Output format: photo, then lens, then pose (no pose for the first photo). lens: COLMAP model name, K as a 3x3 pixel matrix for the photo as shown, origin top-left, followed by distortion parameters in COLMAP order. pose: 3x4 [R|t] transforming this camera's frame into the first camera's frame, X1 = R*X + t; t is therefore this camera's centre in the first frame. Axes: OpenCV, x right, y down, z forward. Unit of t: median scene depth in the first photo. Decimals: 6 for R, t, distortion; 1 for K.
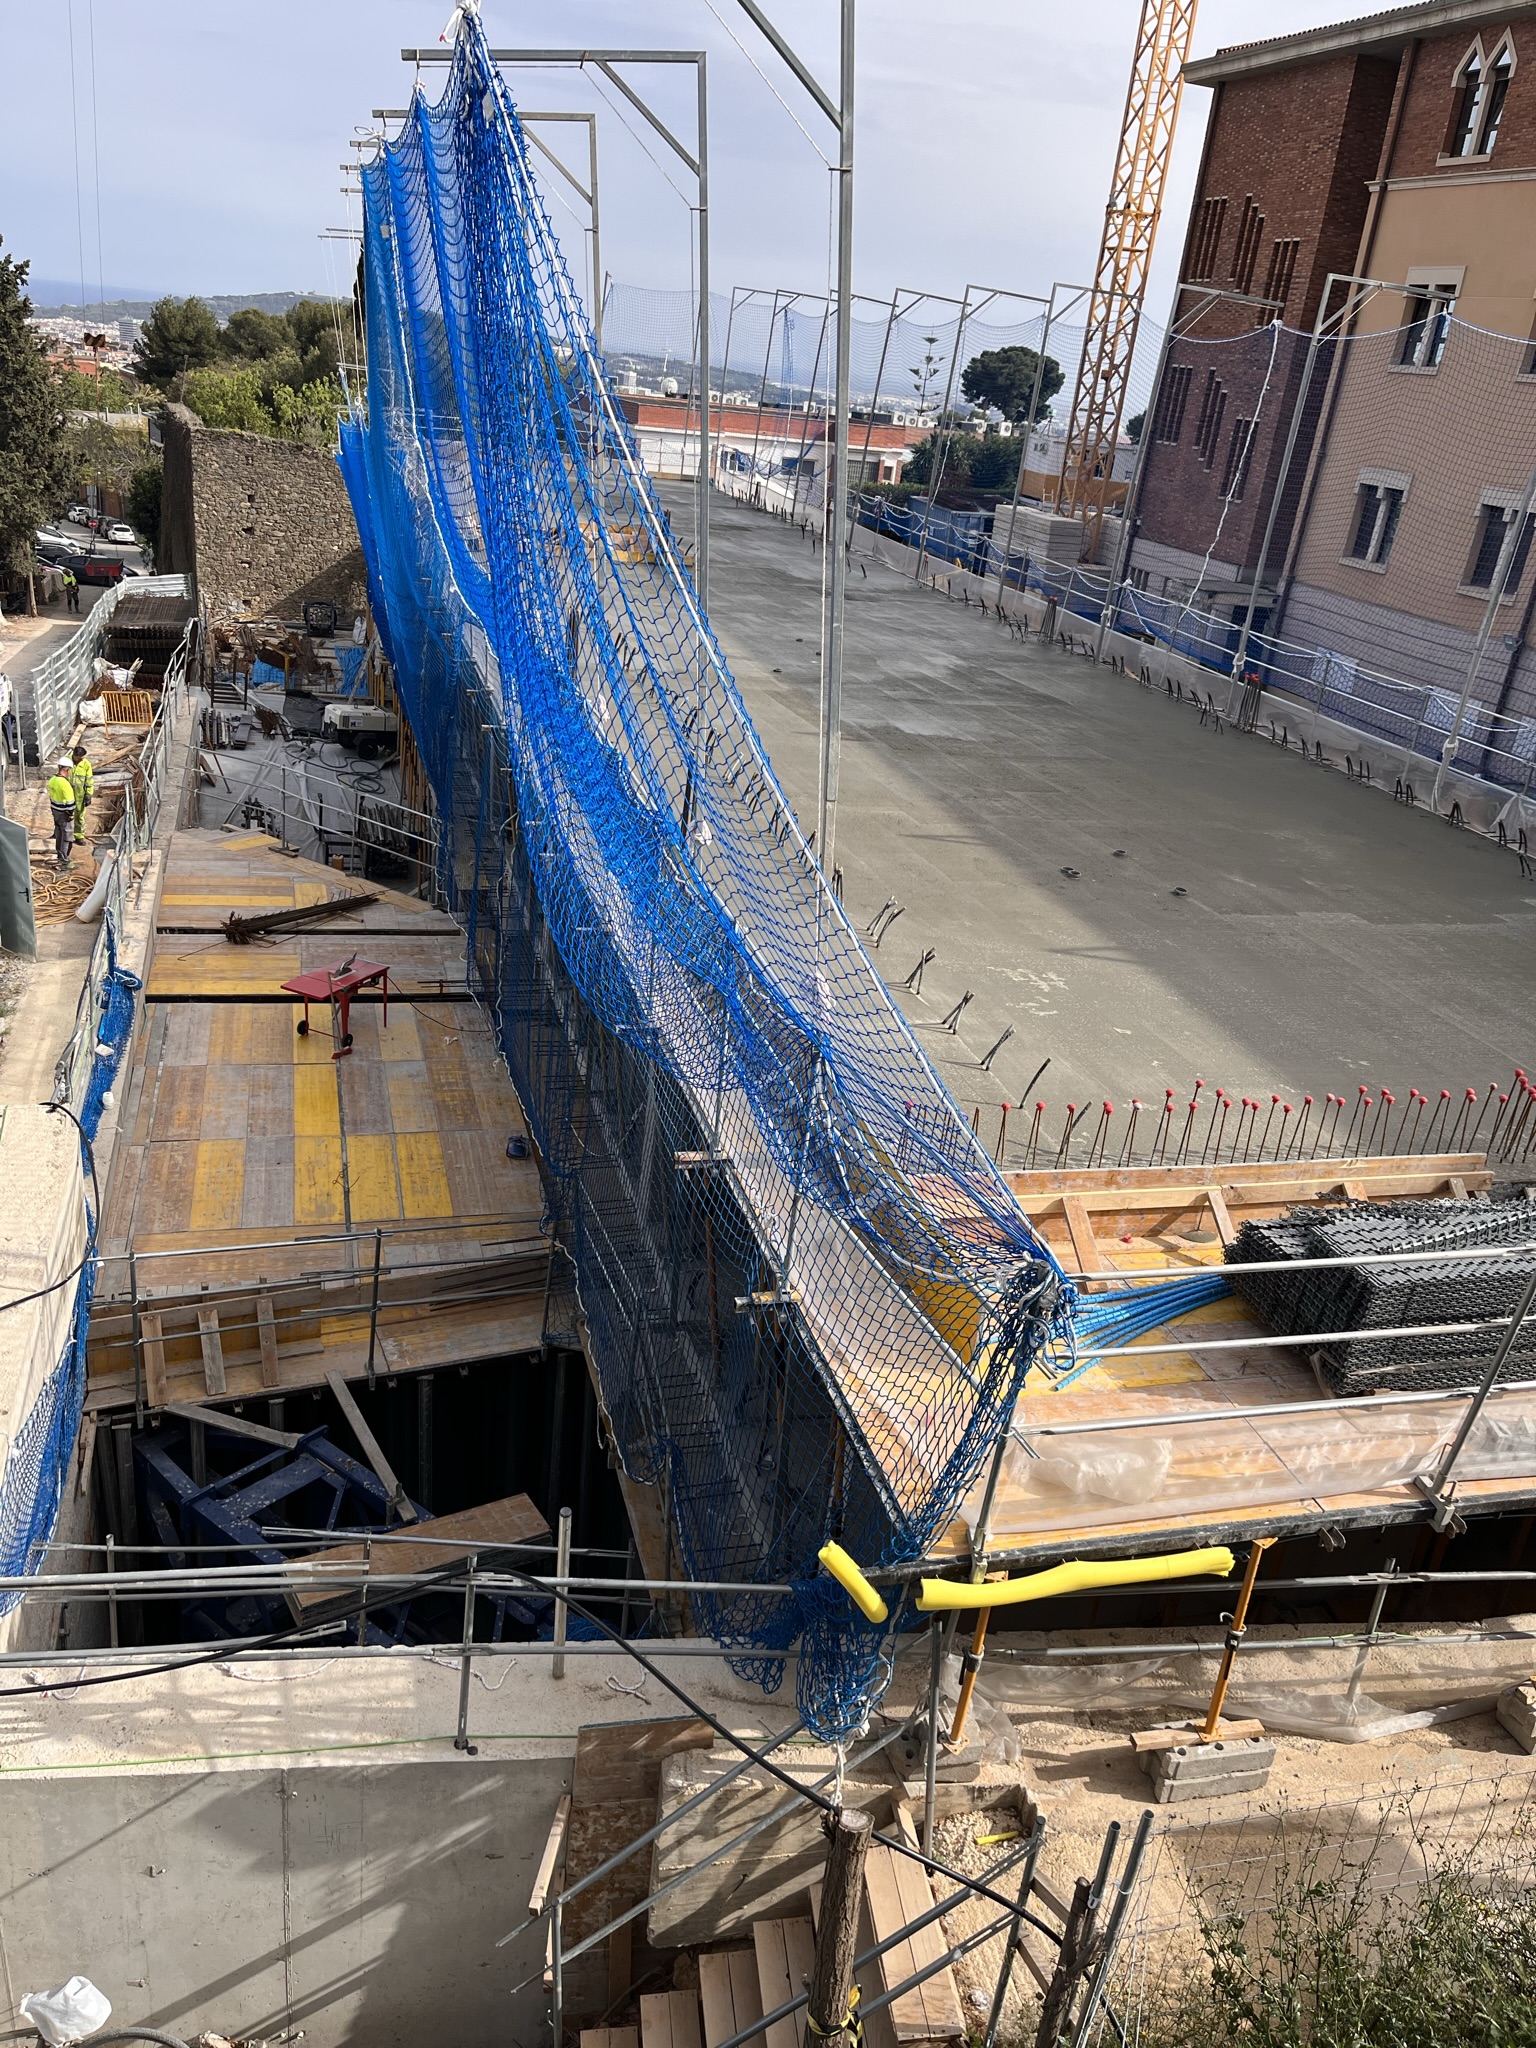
lens RADIAL K [[1530.1, 0, 768.0], [0, 1530.1, 1024.0], [0, 0, 1]] dist [0.067988, -0.109598]
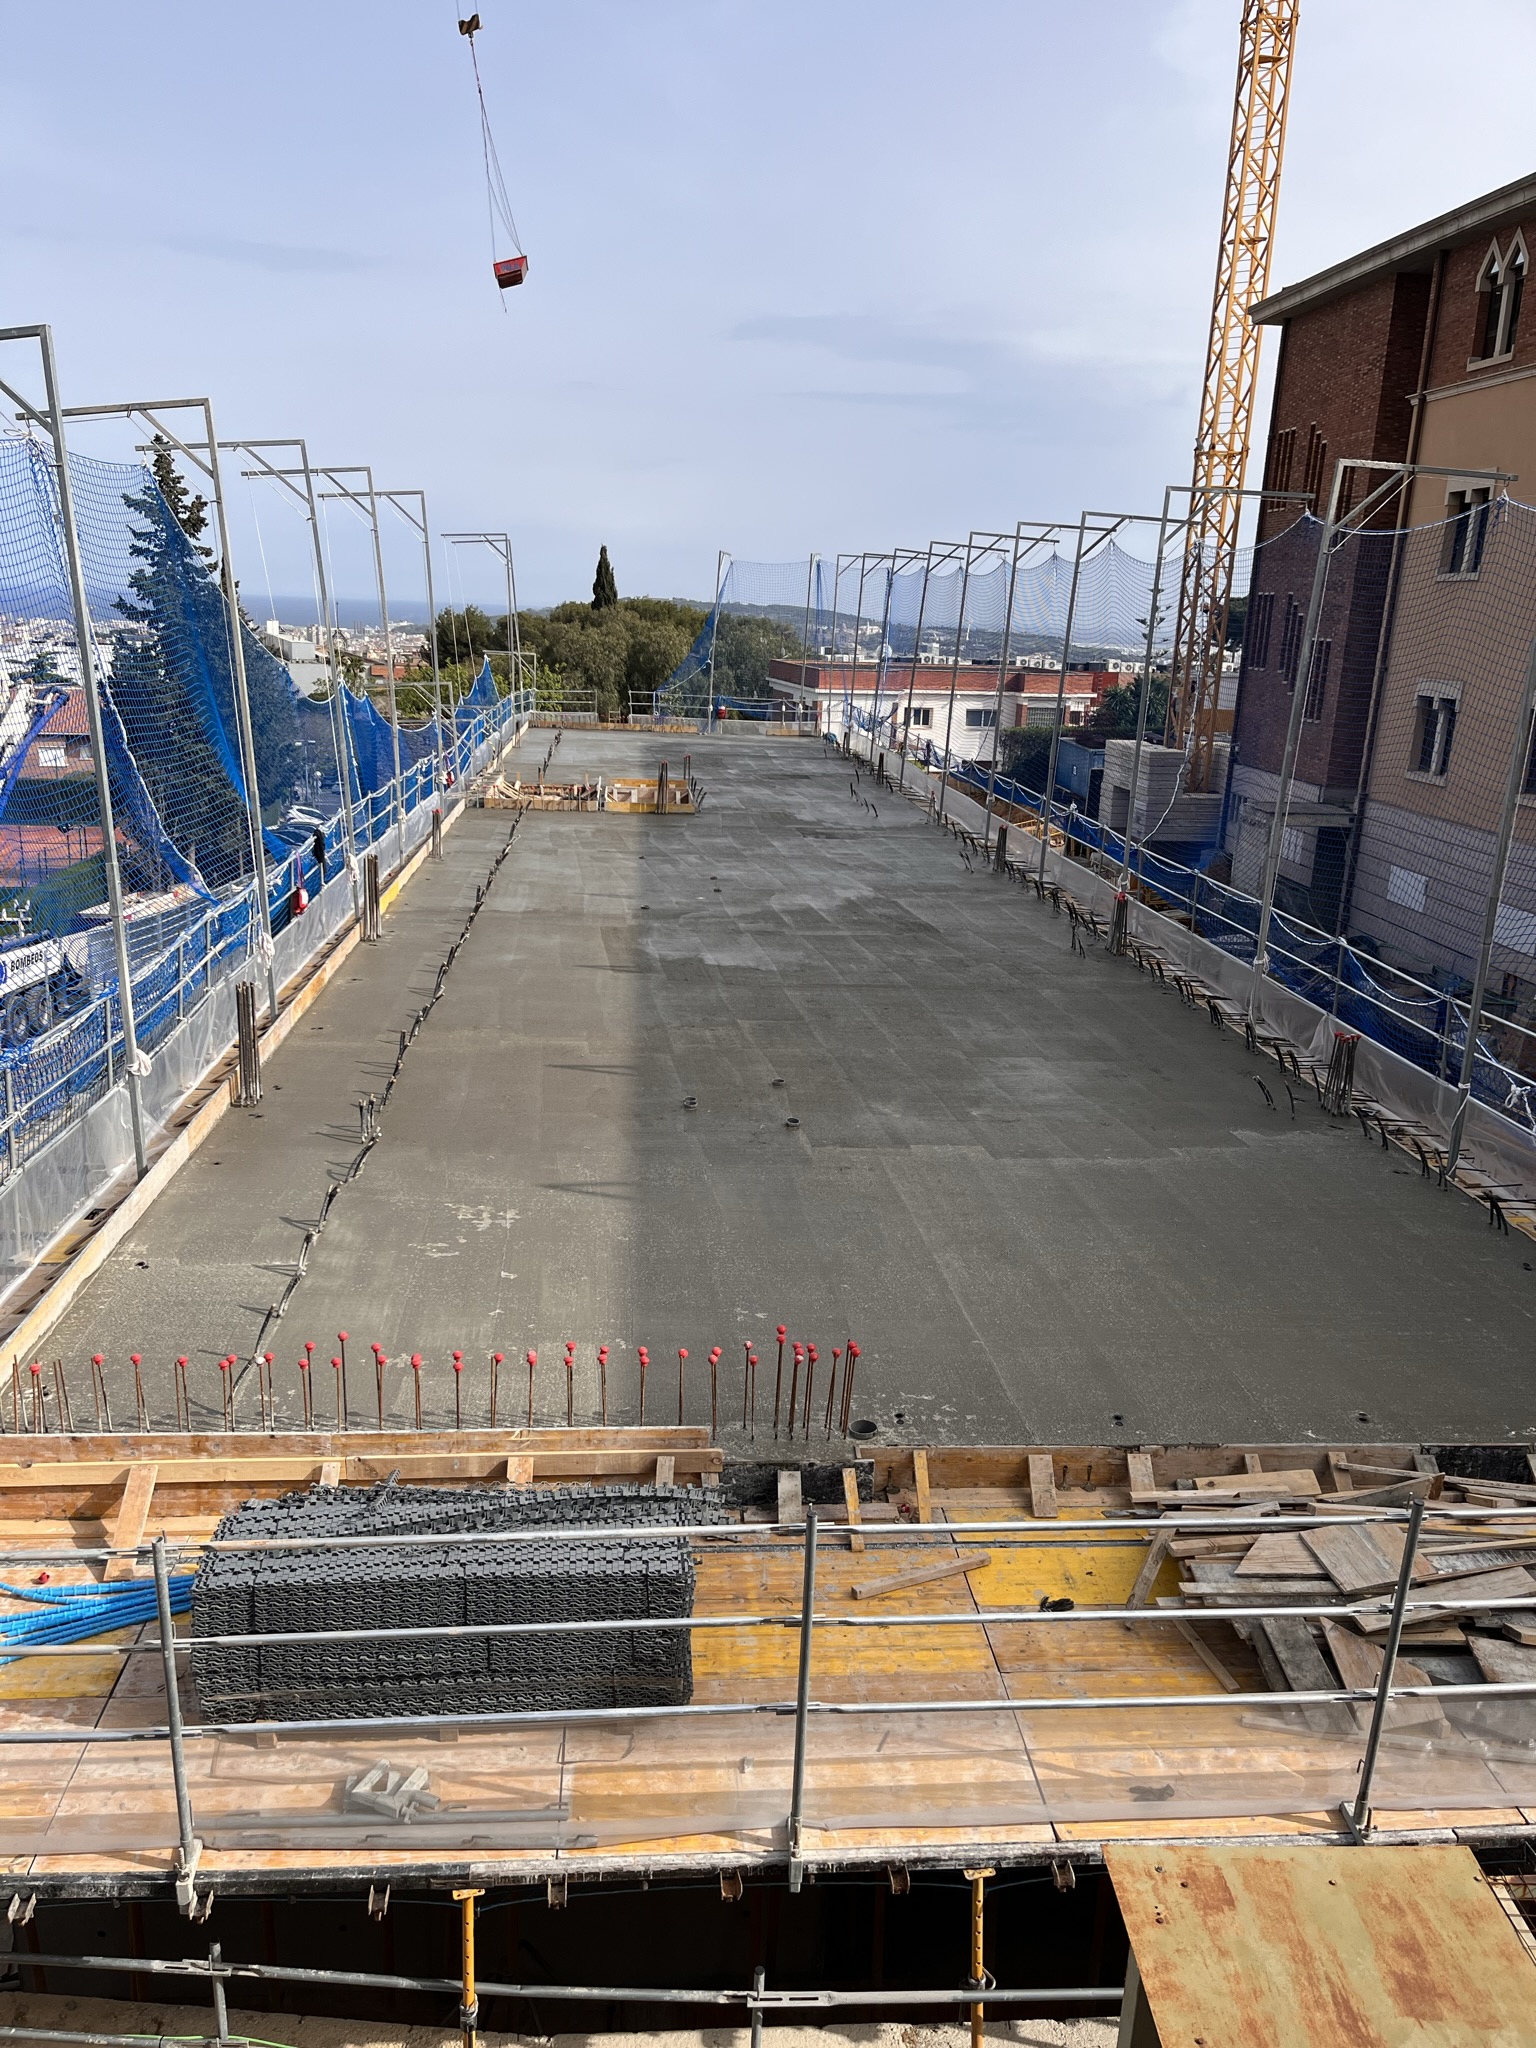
lens RADIAL K [[1522.4, 0, 768.0], [0, 1522.4, 1024.0], [0, 0, 1]] dist [0.077005, -0.099645]
pose [[0.980580, -0.018479, -0.195246, 0.162871], [-0.012170, 0.987899, -0.154623, -0.001156], [0.195740, 0.153997, 0.968489, 0.039219]]
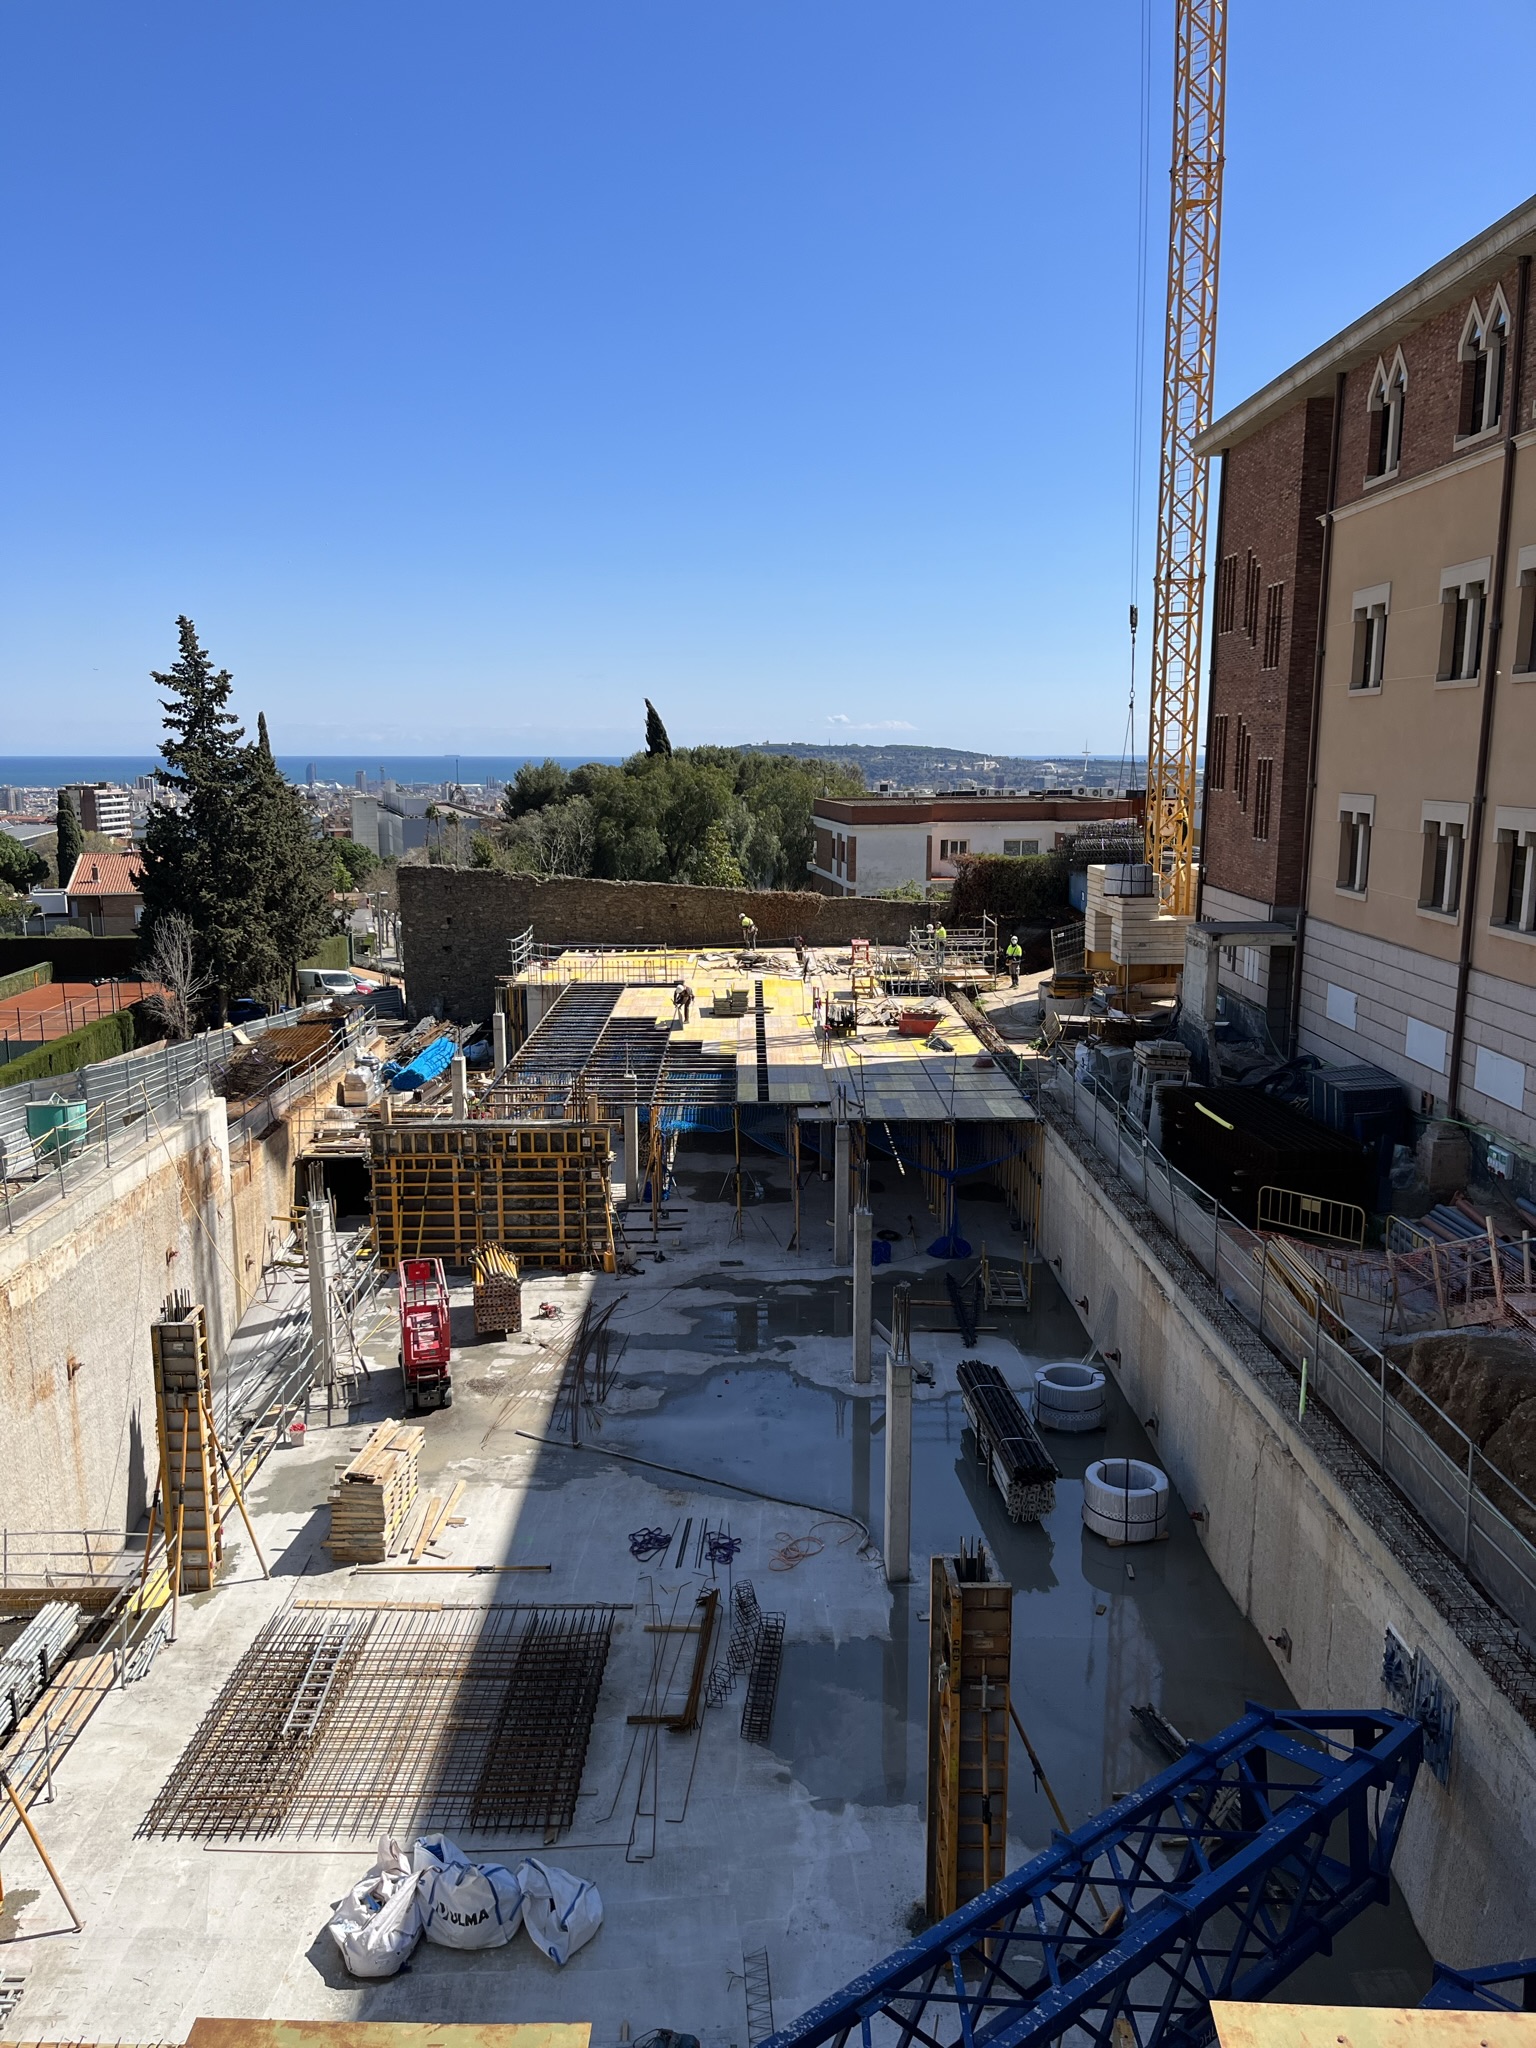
lens RADIAL K [[1522.4, 0, 768.0], [0, 1522.4, 1024.0], [0, 0, 1]] dist [0.077005, -0.099645]
pose [[0.960533, -0.061878, -0.271196, 0.276637], [-0.005341, 0.970662, -0.240391, -0.001947], [0.278115, 0.232352, 0.932022, 0.069877]]
